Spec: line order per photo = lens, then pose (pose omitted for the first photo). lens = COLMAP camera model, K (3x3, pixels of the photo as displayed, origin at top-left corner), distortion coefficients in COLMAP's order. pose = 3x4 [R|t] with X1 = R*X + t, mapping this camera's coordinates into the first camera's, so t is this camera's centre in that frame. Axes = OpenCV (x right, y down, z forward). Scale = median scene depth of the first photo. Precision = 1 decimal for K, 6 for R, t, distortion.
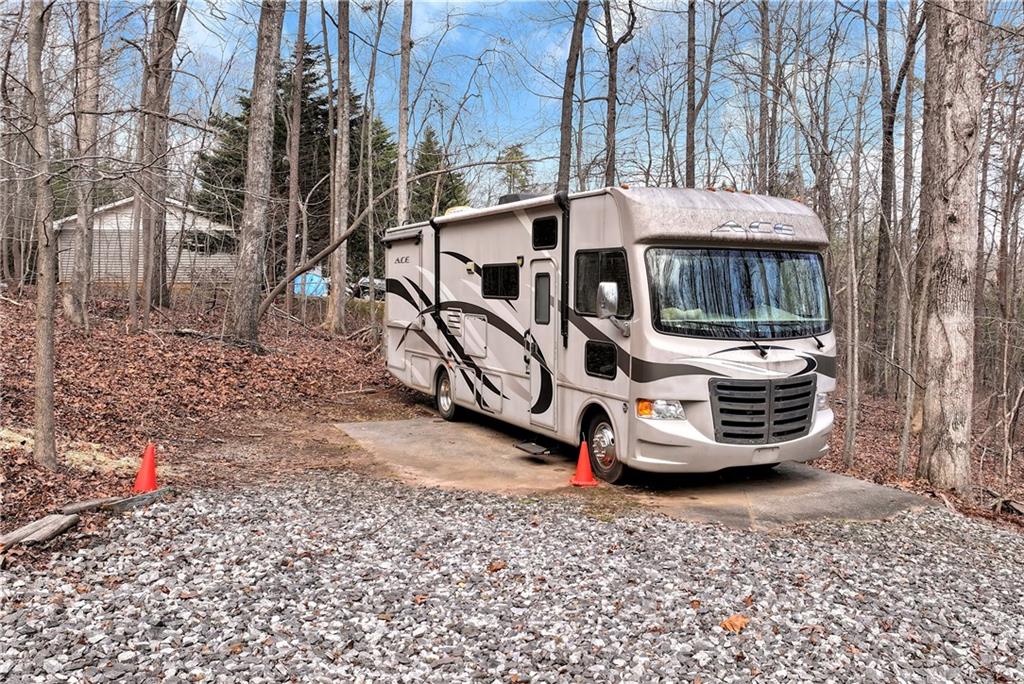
lens RADIAL K [[854.5, 0, 502.7], [0, 854.5, 342.2], [0, 0, 1]] dist [0.002160, -0.014291]
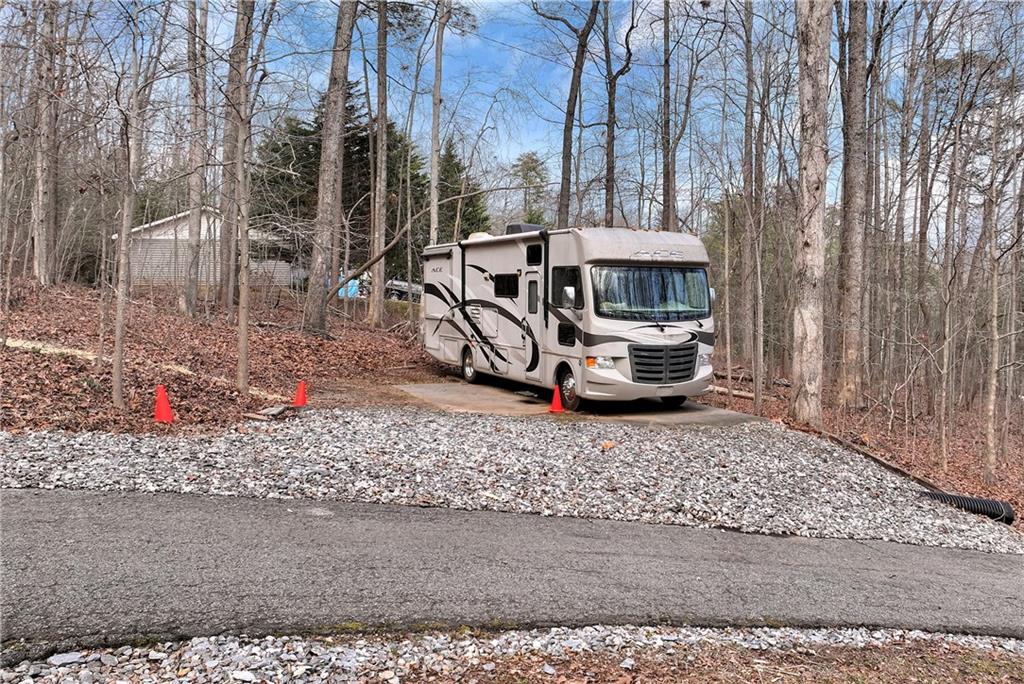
lens RADIAL K [[854.5, 0, 520.7], [0, 854.5, 340.4], [0, 0, 1]] dist [0.002160, -0.014291]
pose [[0.999999, -0.001167, 0.000192, 0.020005], [0.001168, 0.999992, -0.003885, 0.028147], [-0.000187, 0.003885, 0.999992, -0.461462]]
